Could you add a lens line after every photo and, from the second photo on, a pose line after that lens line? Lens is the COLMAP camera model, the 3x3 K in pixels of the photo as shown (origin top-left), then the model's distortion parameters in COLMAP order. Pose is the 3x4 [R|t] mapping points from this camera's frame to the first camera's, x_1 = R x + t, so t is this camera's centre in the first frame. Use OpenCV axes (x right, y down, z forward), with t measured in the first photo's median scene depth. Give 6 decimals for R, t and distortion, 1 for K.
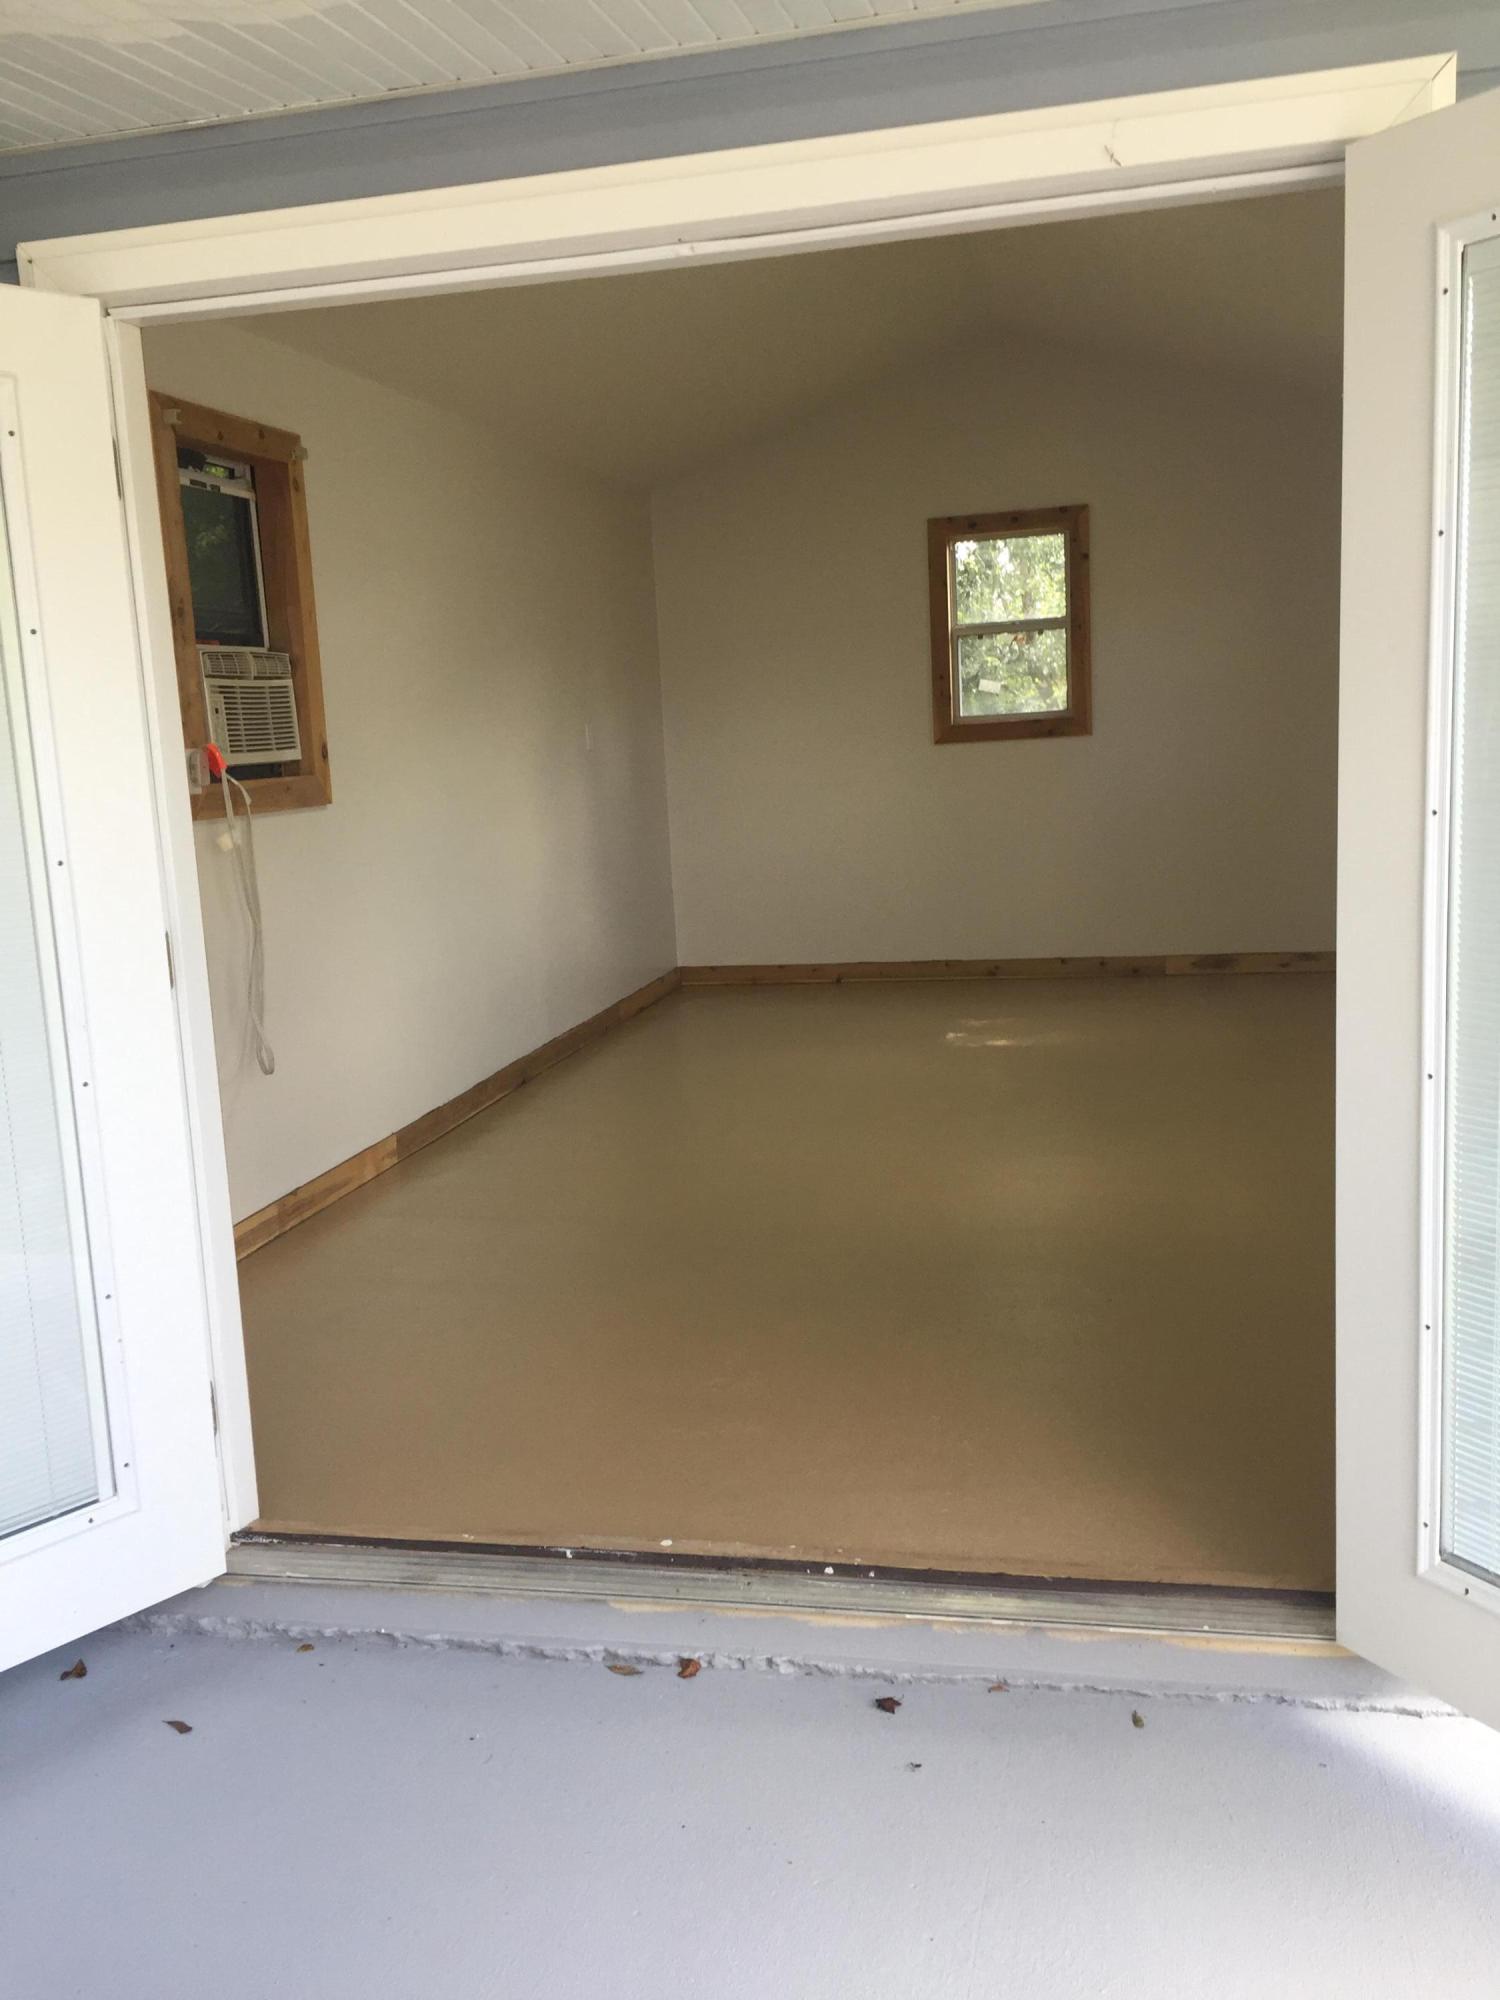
lens RADIAL K [[1749.9, 0, 751.0], [0, 1749.9, 992.5], [0, 0, 1]] dist [0.089107, -0.131209]
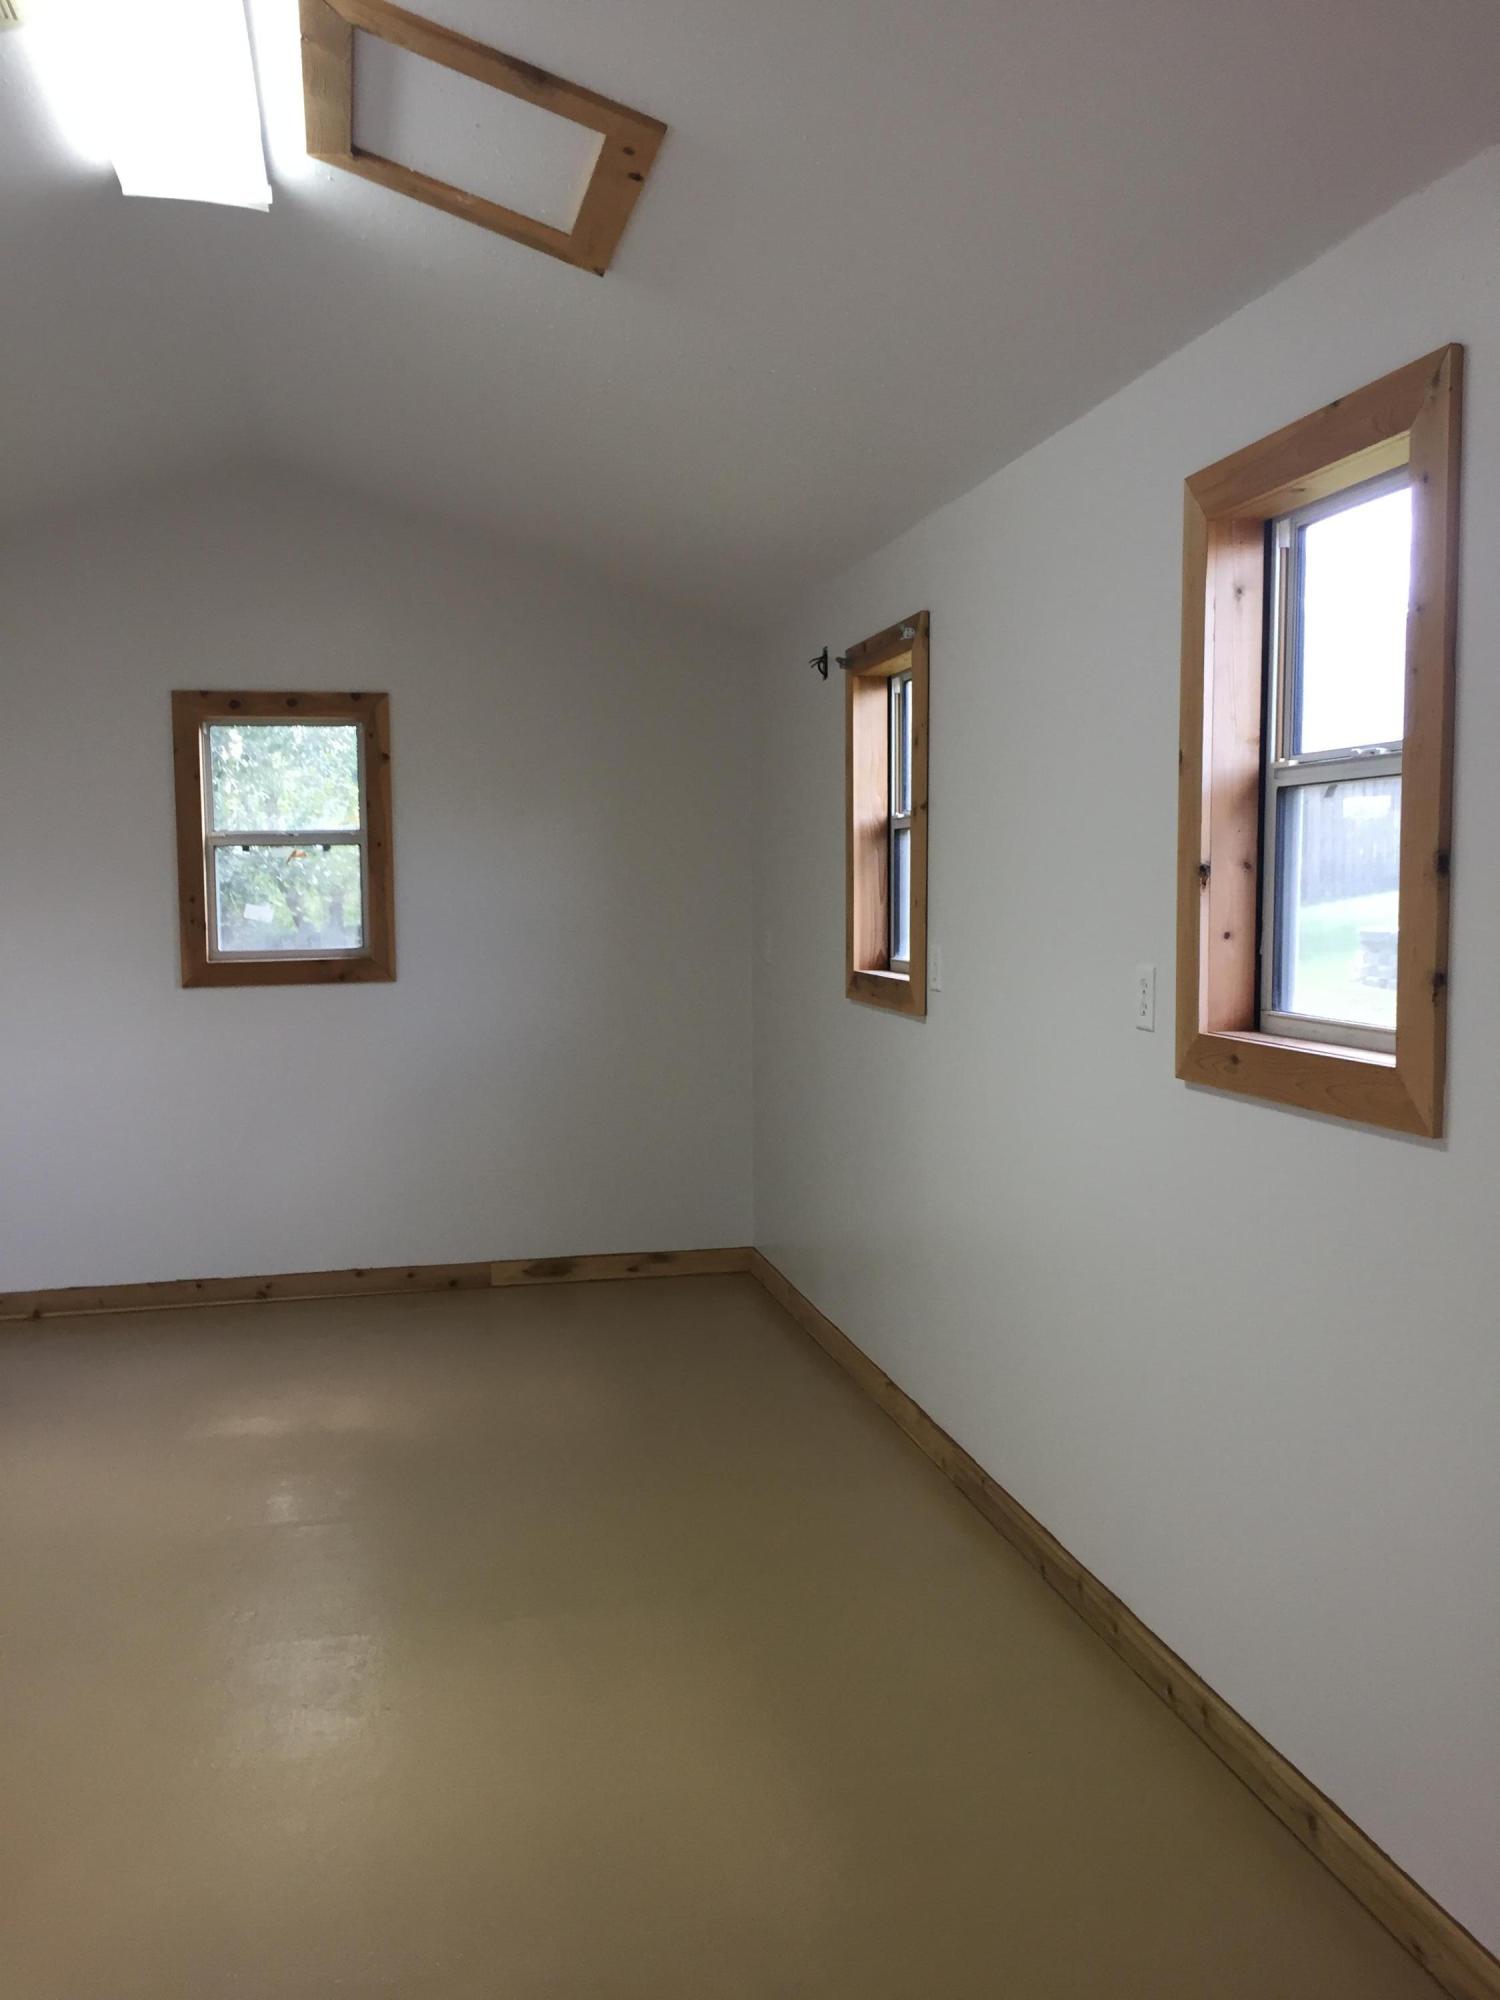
lens RADIAL K [[1749.9, 0, 748.6], [0, 1749.9, 1003.5], [0, 0, 1]] dist [0.089107, -0.131209]
pose [[0.907300, 0.016253, 0.420170, 0.008561], [0.027979, 0.994705, -0.098894, -0.054627], [-0.419552, 0.101482, 0.902041, 0.230201]]
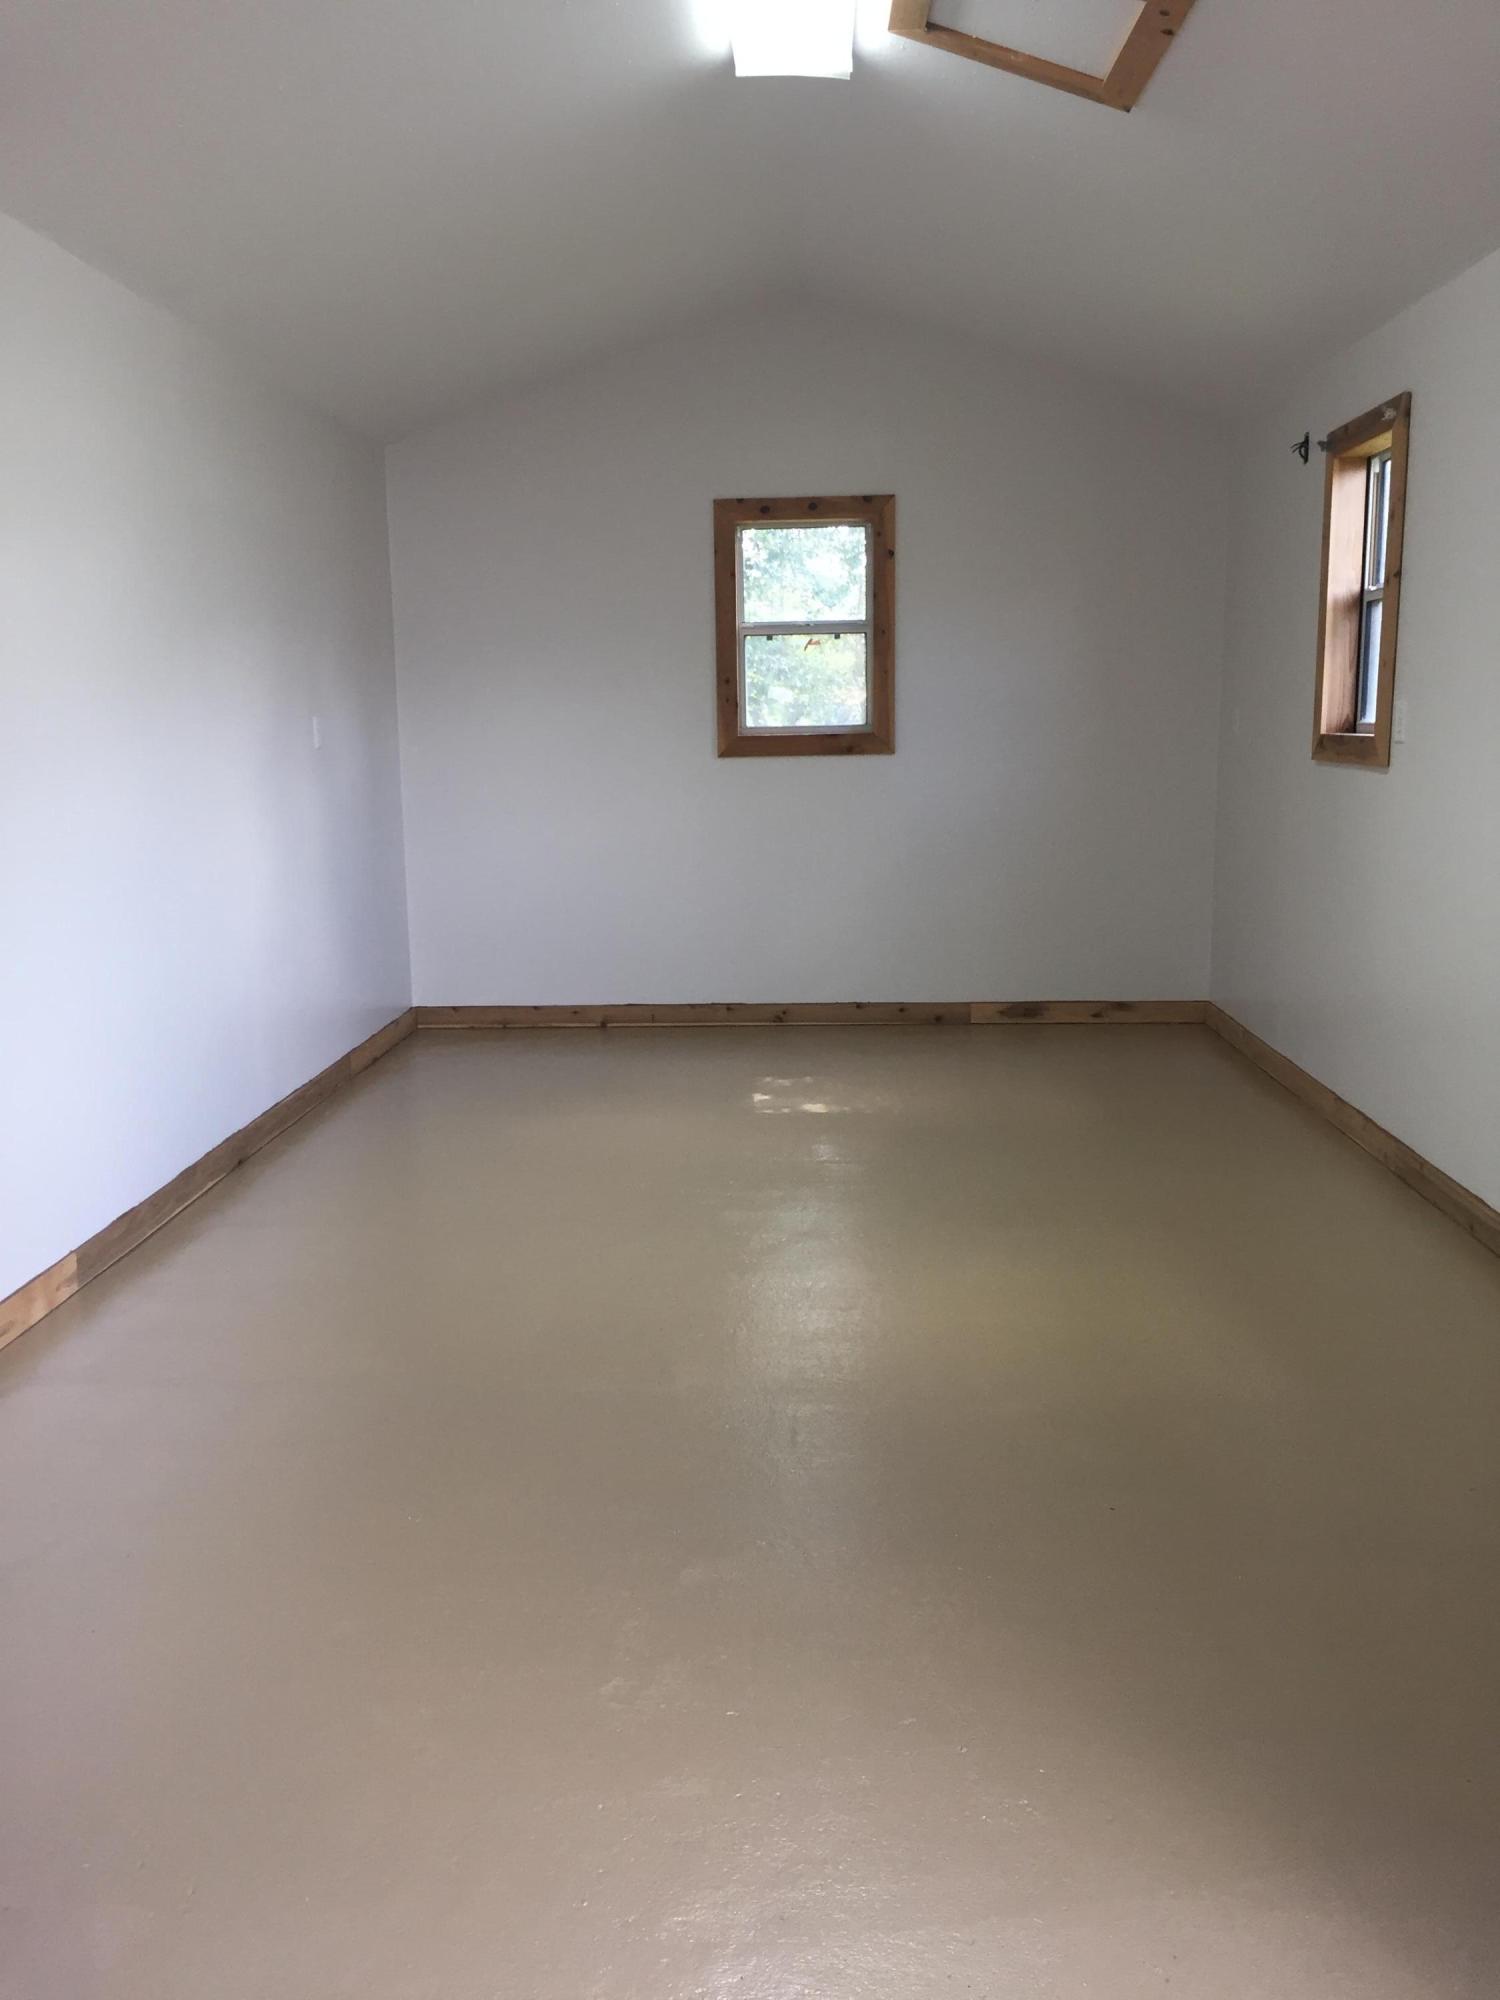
lens RADIAL K [[1749.9, 0, 752.8], [0, 1749.9, 981.2], [0, 0, 1]] dist [0.089107, -0.131209]
pose [[0.981669, 0.014706, 0.190027, -0.043509], [-0.012072, 0.999814, -0.015013, -0.016785], [-0.190212, 0.012444, 0.981664, 0.141243]]
